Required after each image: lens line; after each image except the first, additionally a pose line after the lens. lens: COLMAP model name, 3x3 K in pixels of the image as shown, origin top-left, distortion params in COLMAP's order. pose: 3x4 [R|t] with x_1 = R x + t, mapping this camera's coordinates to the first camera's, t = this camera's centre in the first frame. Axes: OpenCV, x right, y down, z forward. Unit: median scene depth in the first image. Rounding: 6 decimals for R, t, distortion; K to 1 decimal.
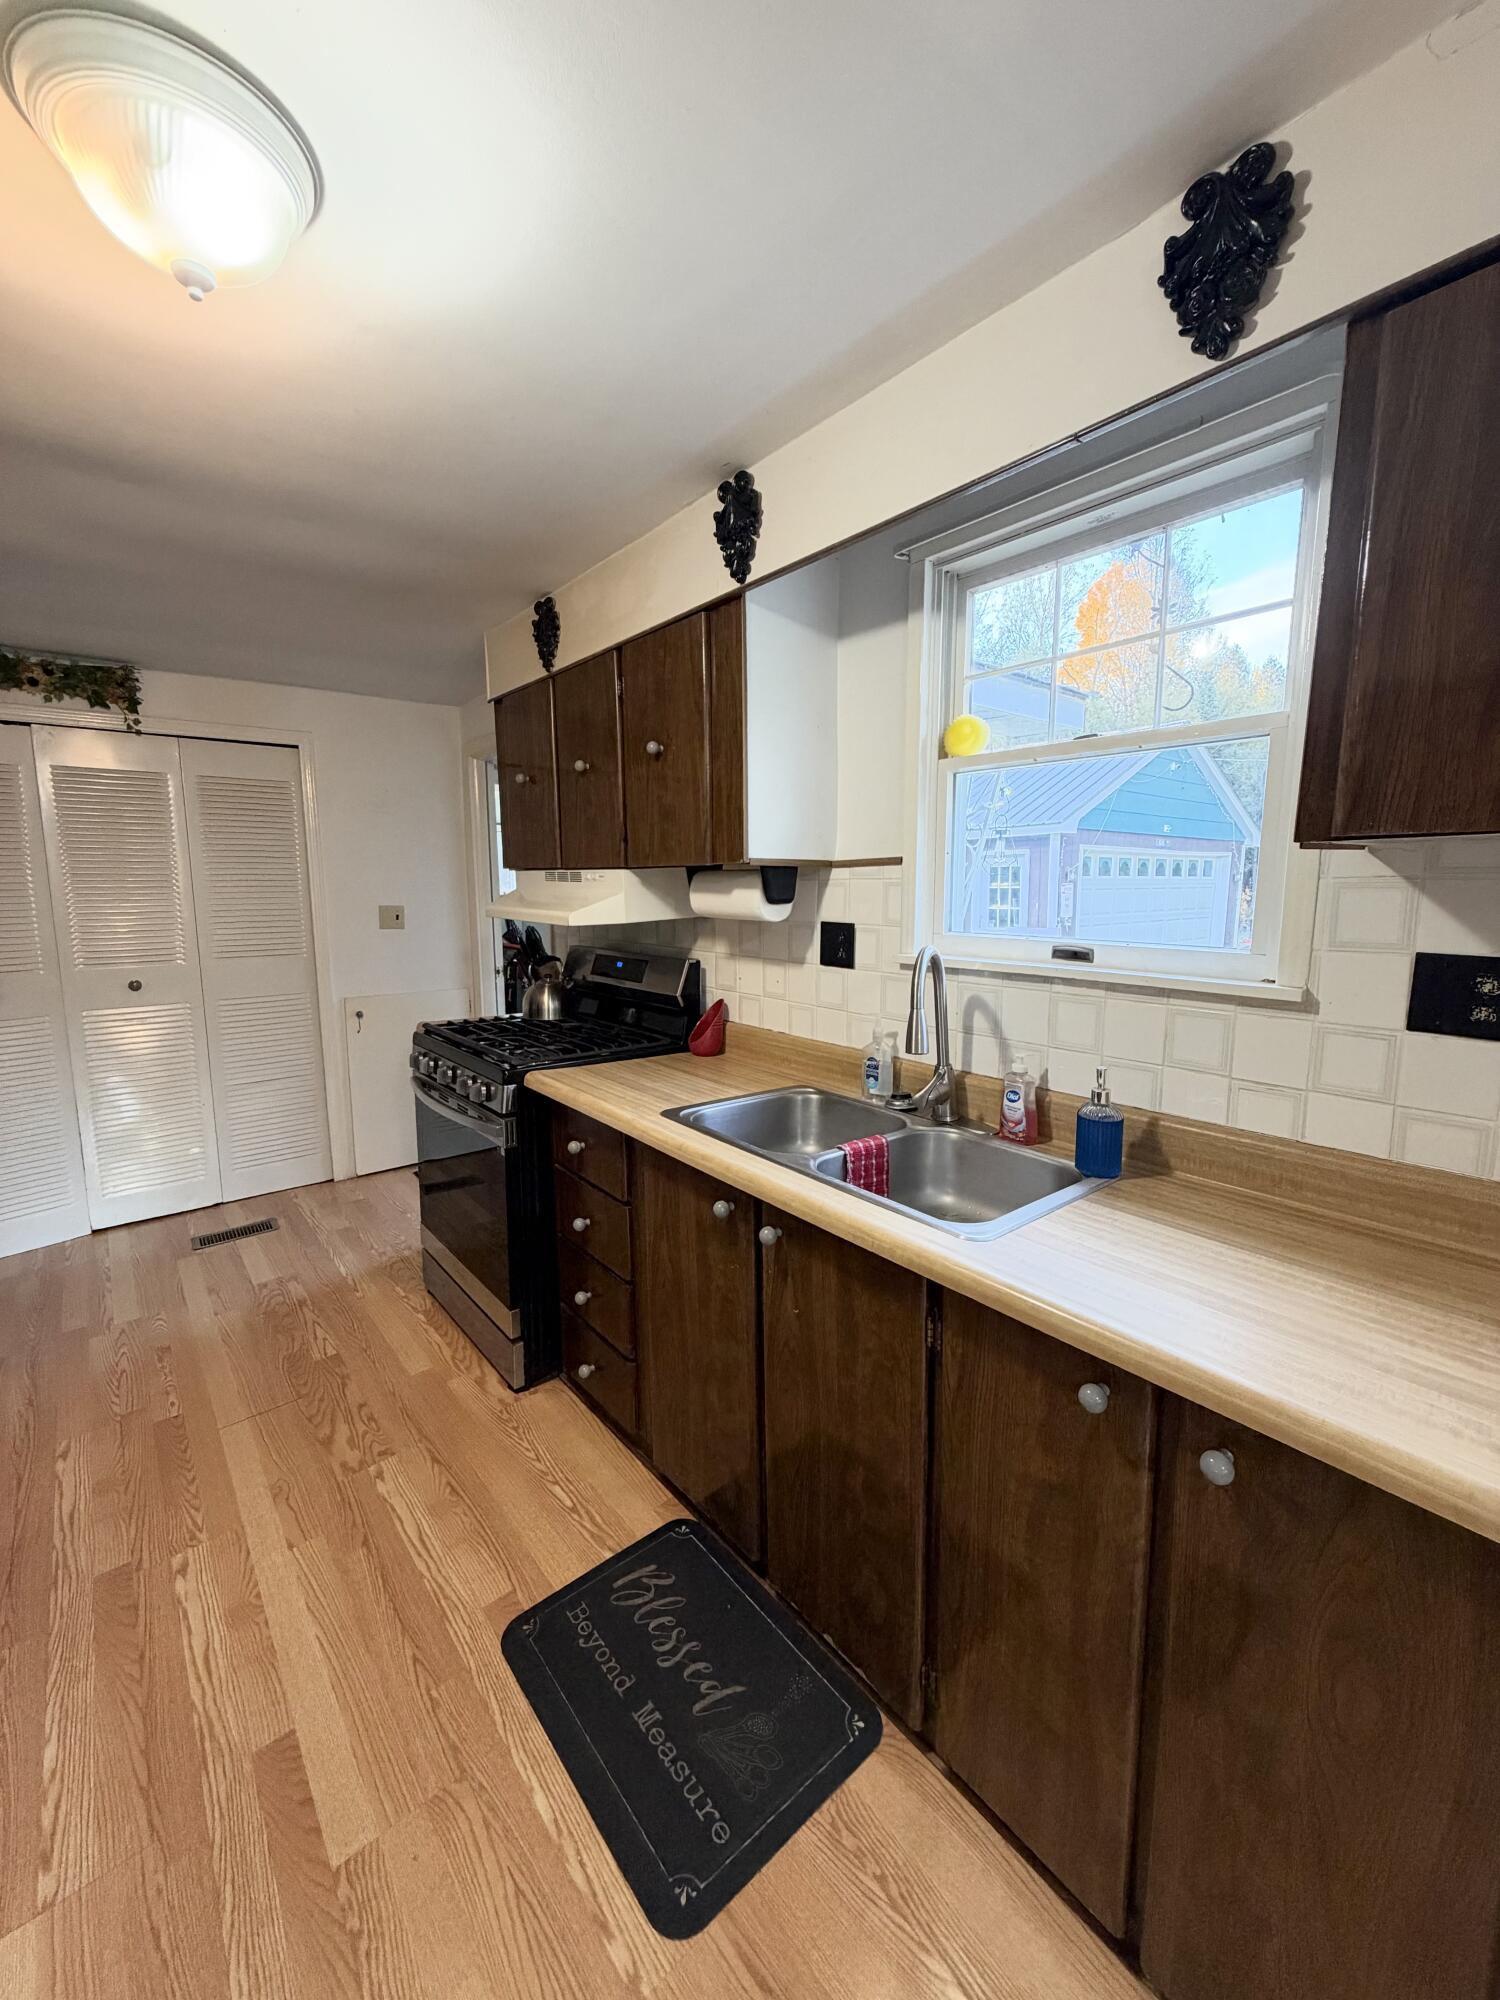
lens RADIAL K [[791.3, 0, 749.3], [0, 791.3, 993.5], [0, 0, 1]] dist [-0.001320, 0.000180]
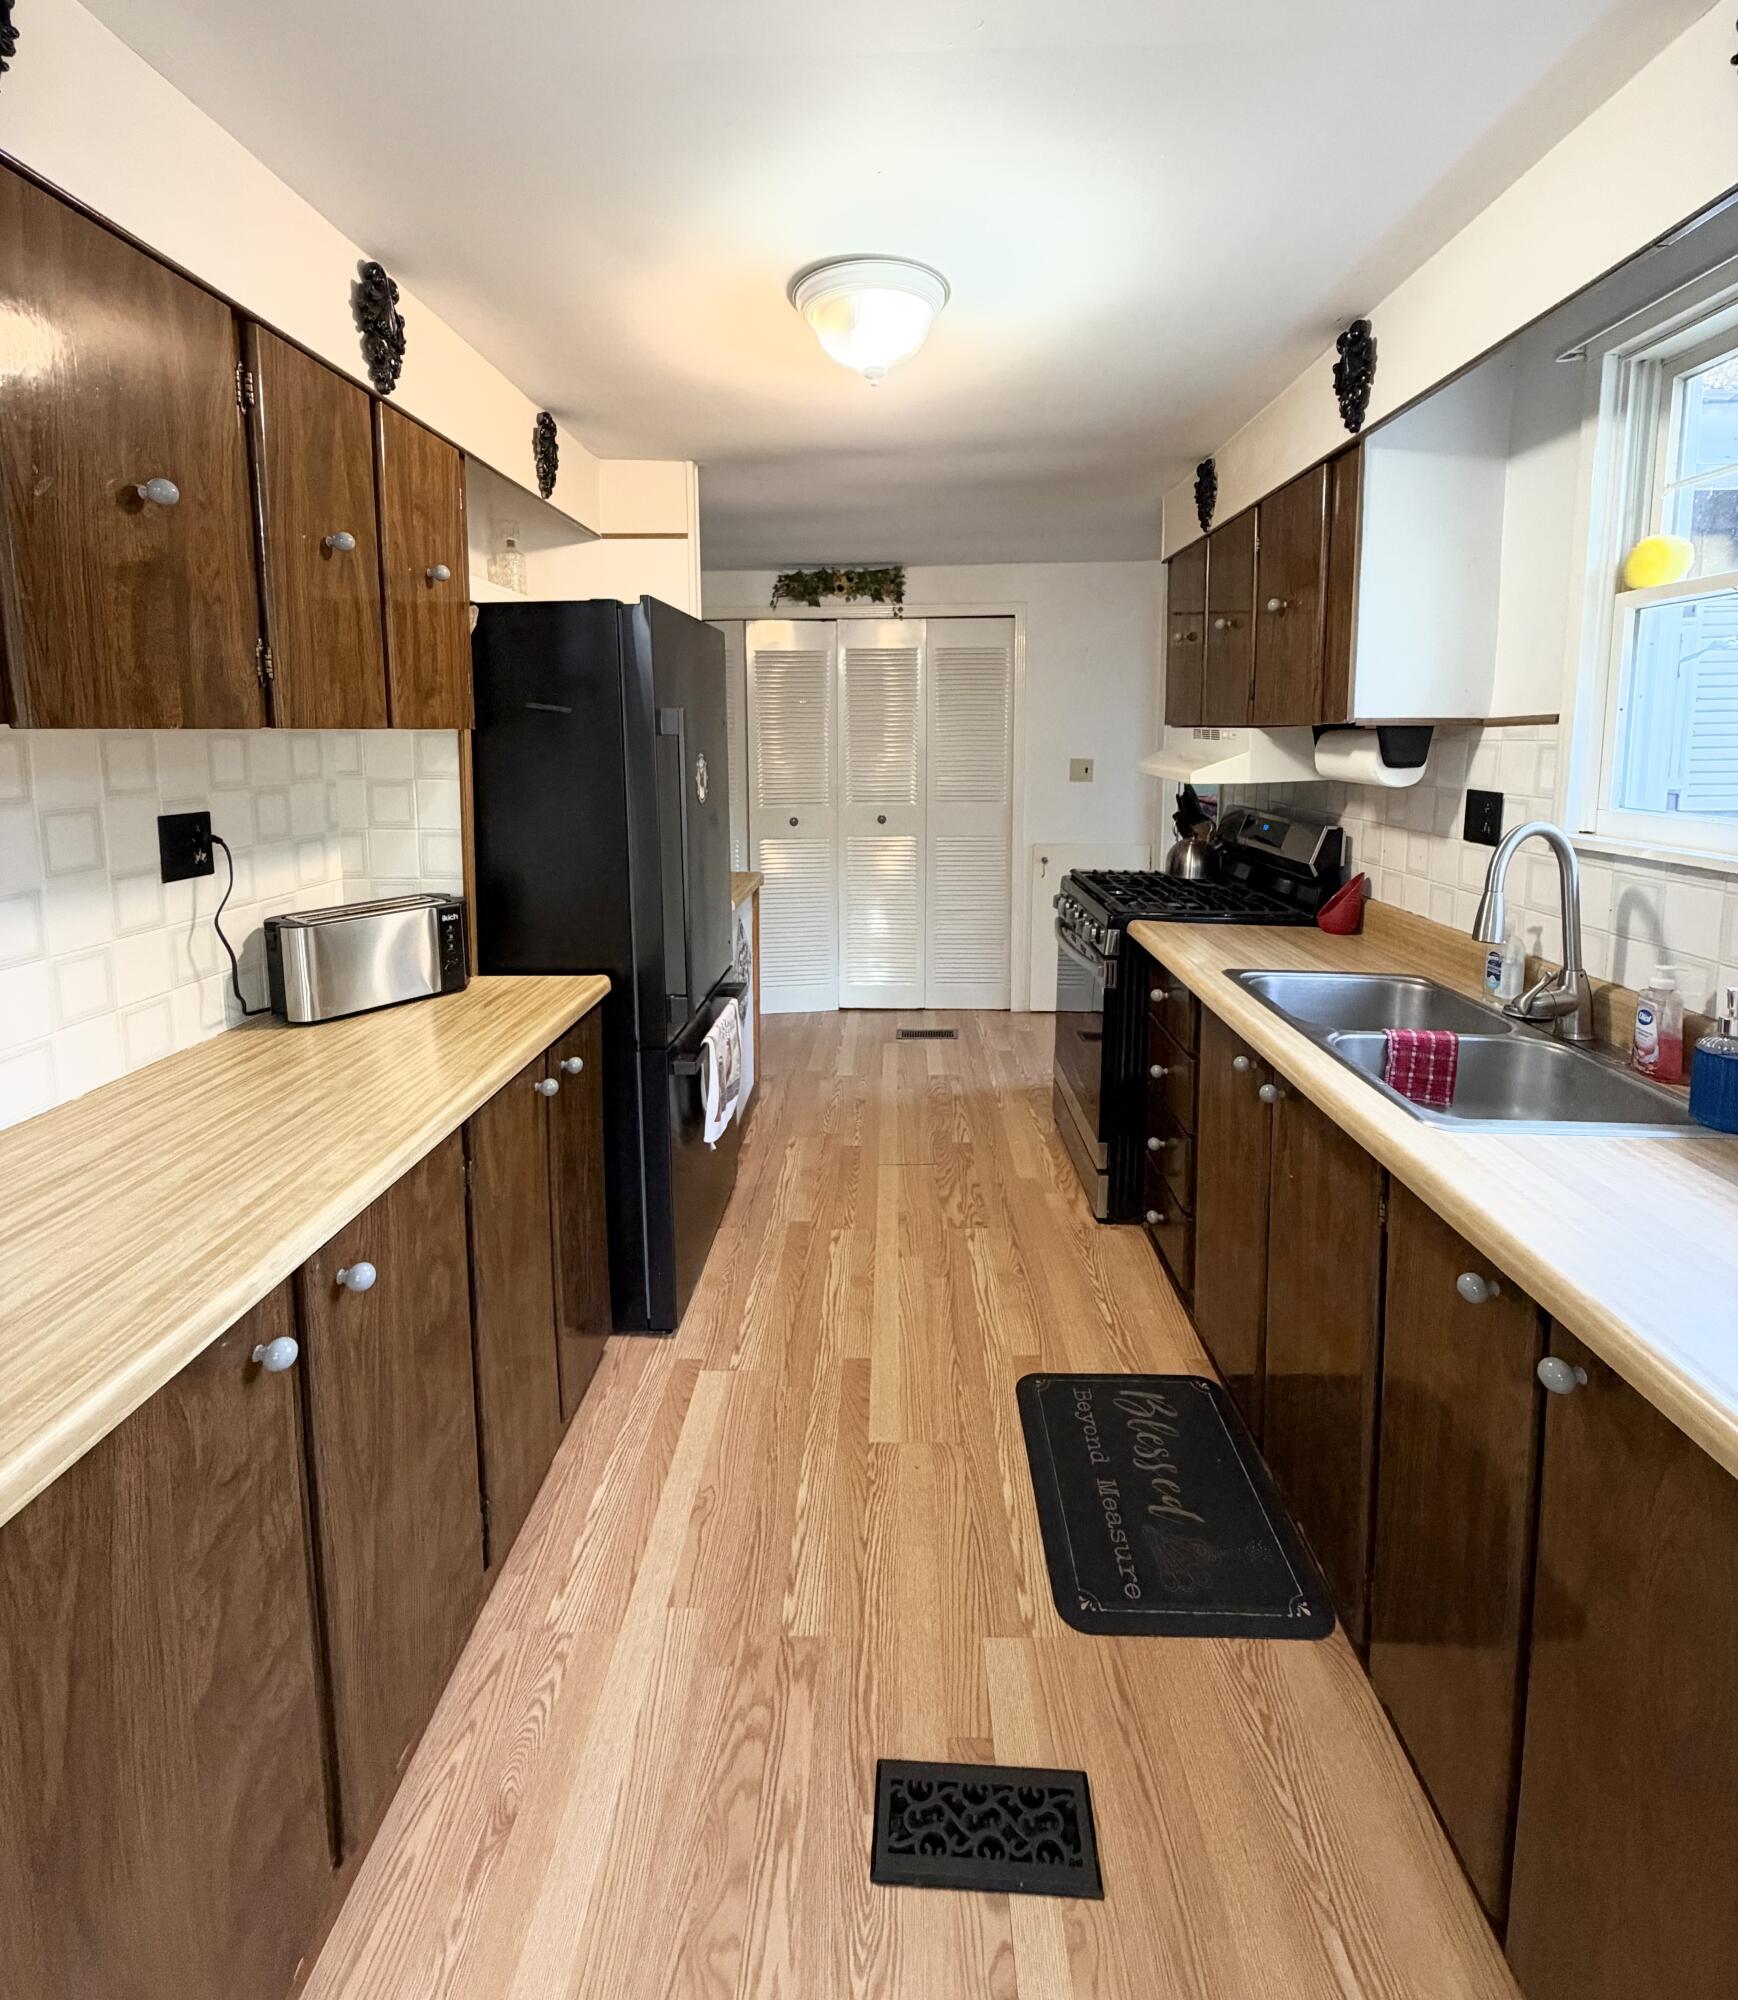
lens RADIAL K [[916.8, 0, 865.5], [0, 916.8, 835.3], [0, 0, 1]] dist [-0.001125, 0.000421]
pose [[0.746112, 0.072866, -0.661821, 0.291081], [-0.090156, 0.995895, 0.008010, 0.009773], [0.659689, 0.053691, 0.749619, -0.178774]]
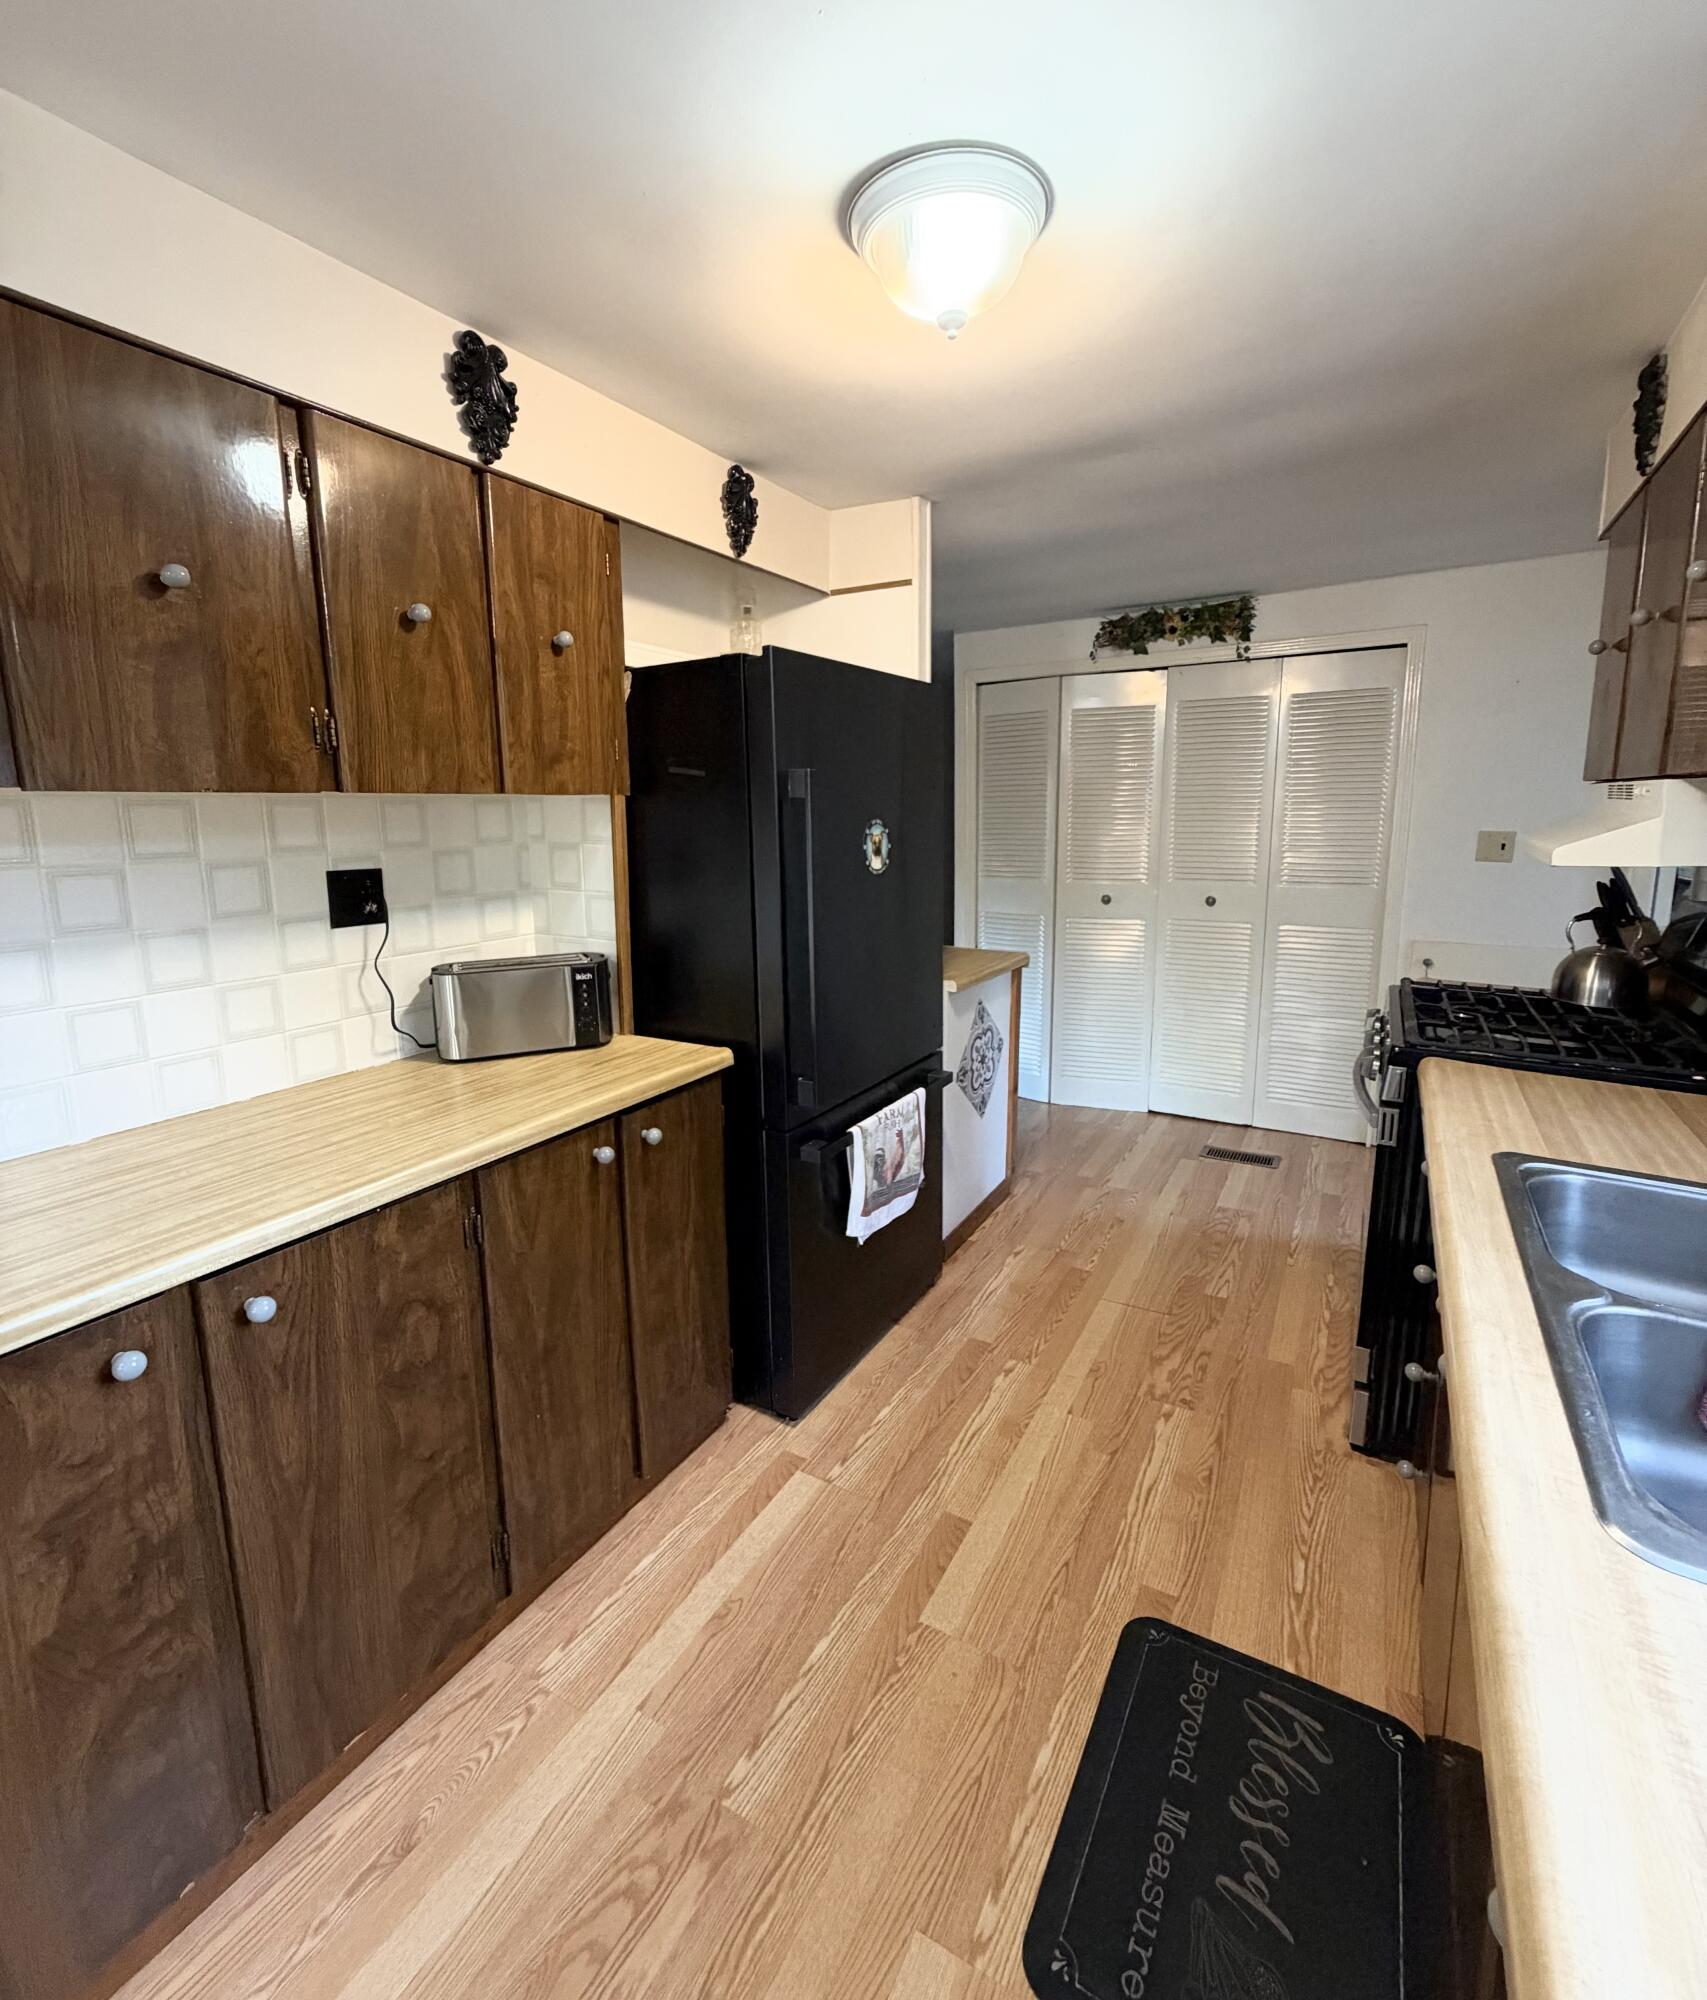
lens RADIAL K [[901.6, 0, 849.2], [0, 901.6, 957.7], [0, 0, 1]] dist [-0.001202, 0.000160]
pose [[0.343247, 0.150066, -0.927179, 0.351872], [-0.119982, 0.986072, 0.115180, -0.029142], [0.931550, 0.071709, 0.356472, 0.203728]]
